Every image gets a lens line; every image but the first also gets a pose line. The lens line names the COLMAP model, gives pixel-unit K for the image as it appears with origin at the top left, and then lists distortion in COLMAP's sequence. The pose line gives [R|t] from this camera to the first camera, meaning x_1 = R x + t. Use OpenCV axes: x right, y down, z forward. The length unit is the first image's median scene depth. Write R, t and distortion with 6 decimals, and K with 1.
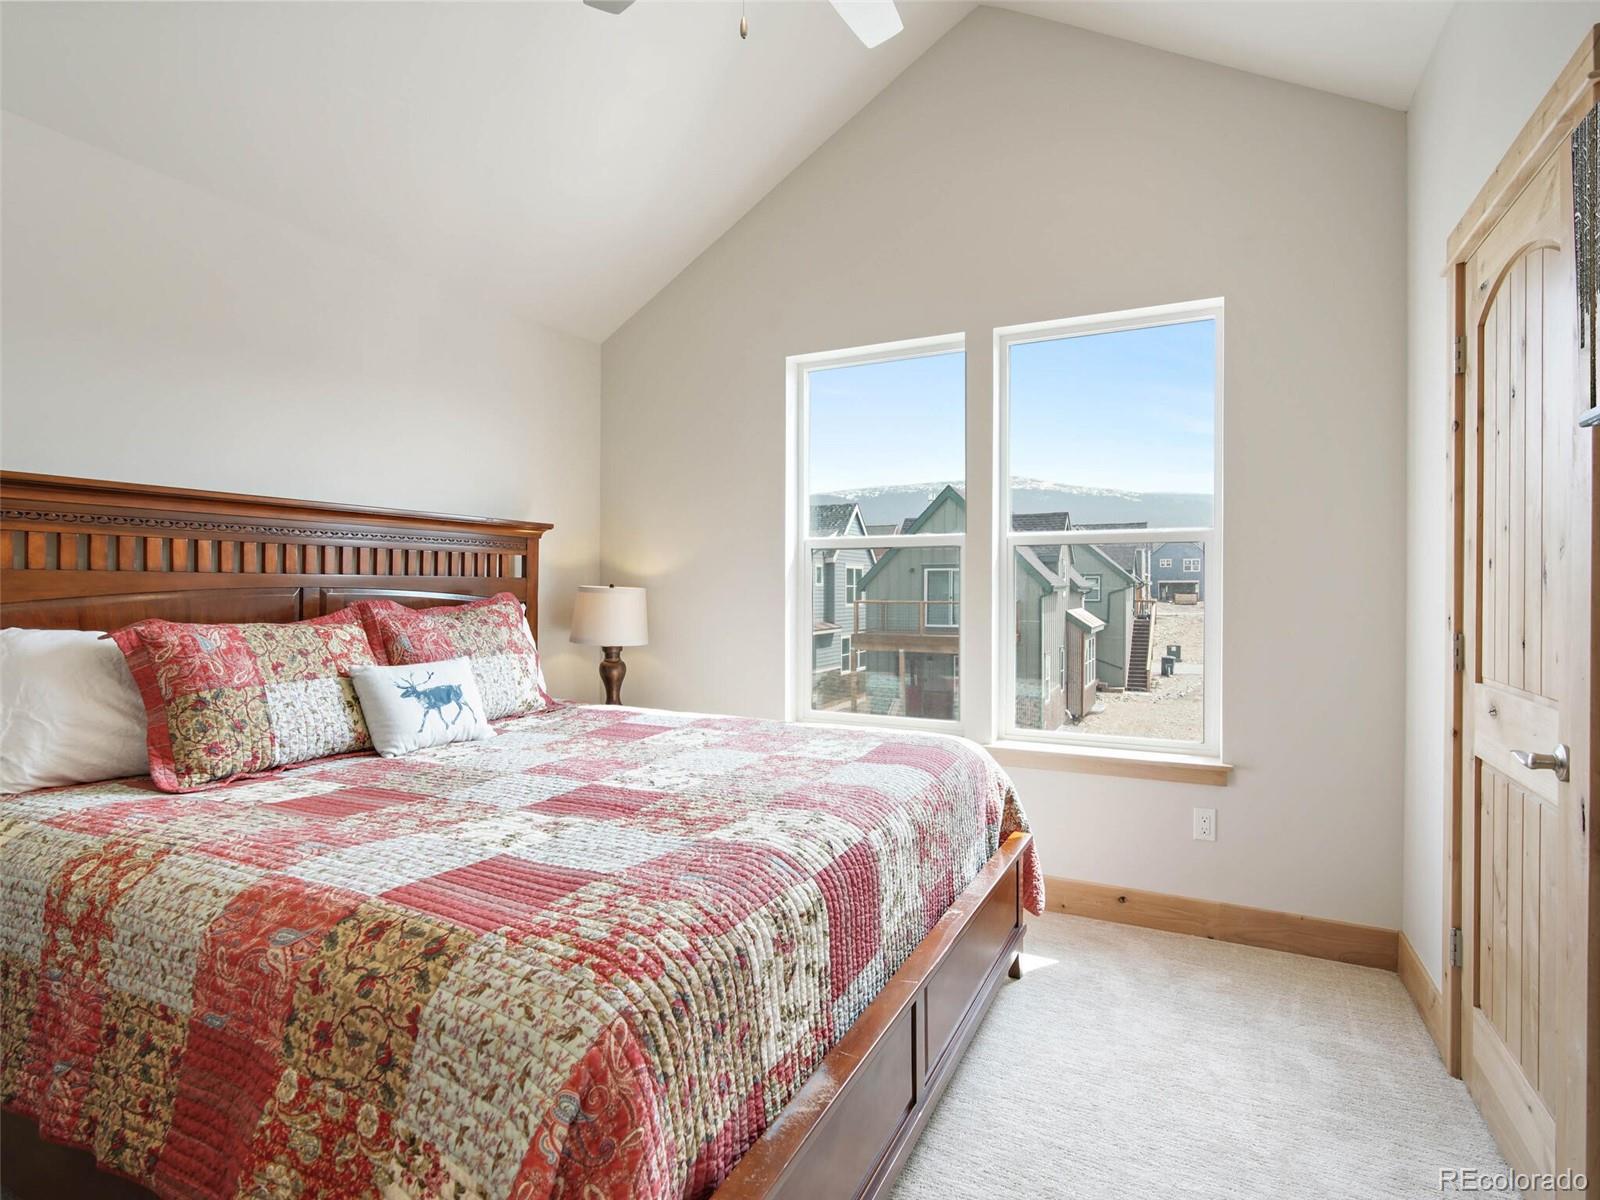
lens RADIAL K [[825.2, 0, 802.6], [0, 825.2, 615.8], [0, 0, 1]] dist [-0.006437, -0.000518]
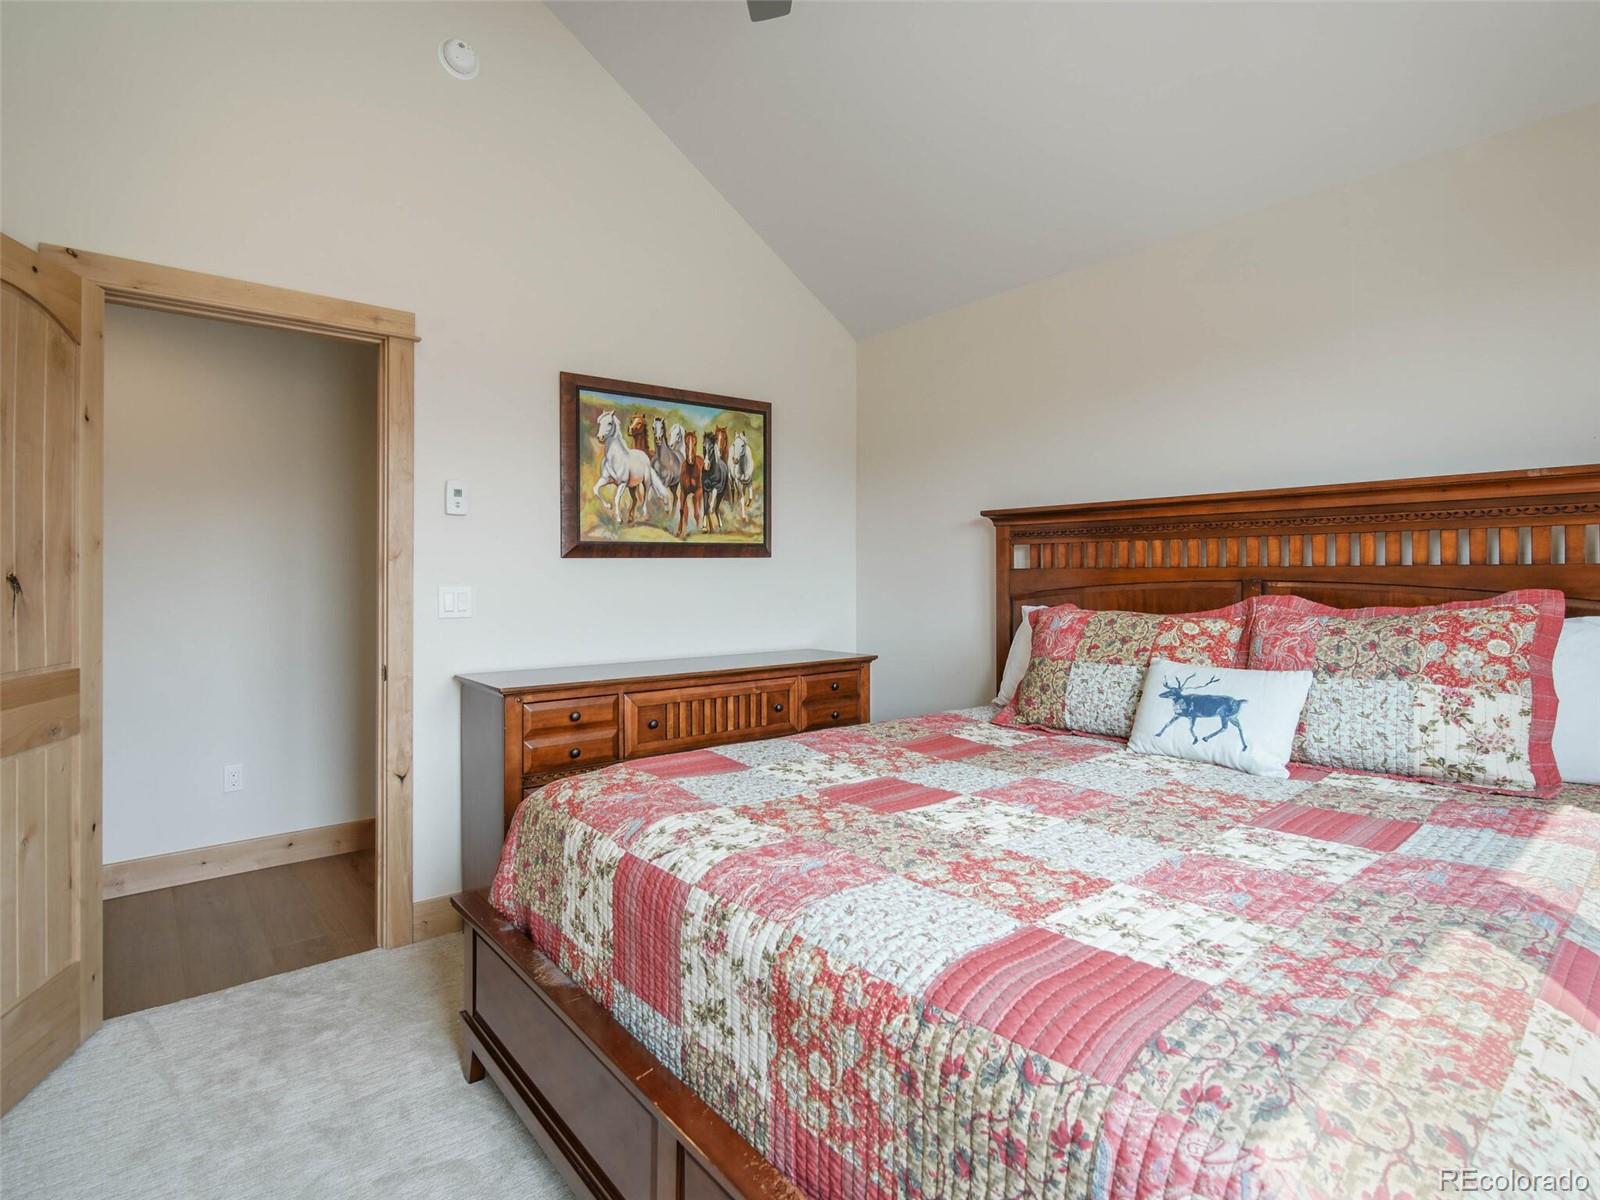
lens RADIAL K [[825.2, 0, 802.6], [0, 825.2, 615.8], [0, 0, 1]] dist [-0.006437, -0.000518]
pose [[-0.424950, 0.038085, -0.904415, 0.609057], [-0.030659, 0.997936, 0.056428, -0.038461], [0.904698, 0.051708, -0.422905, 1.152367]]
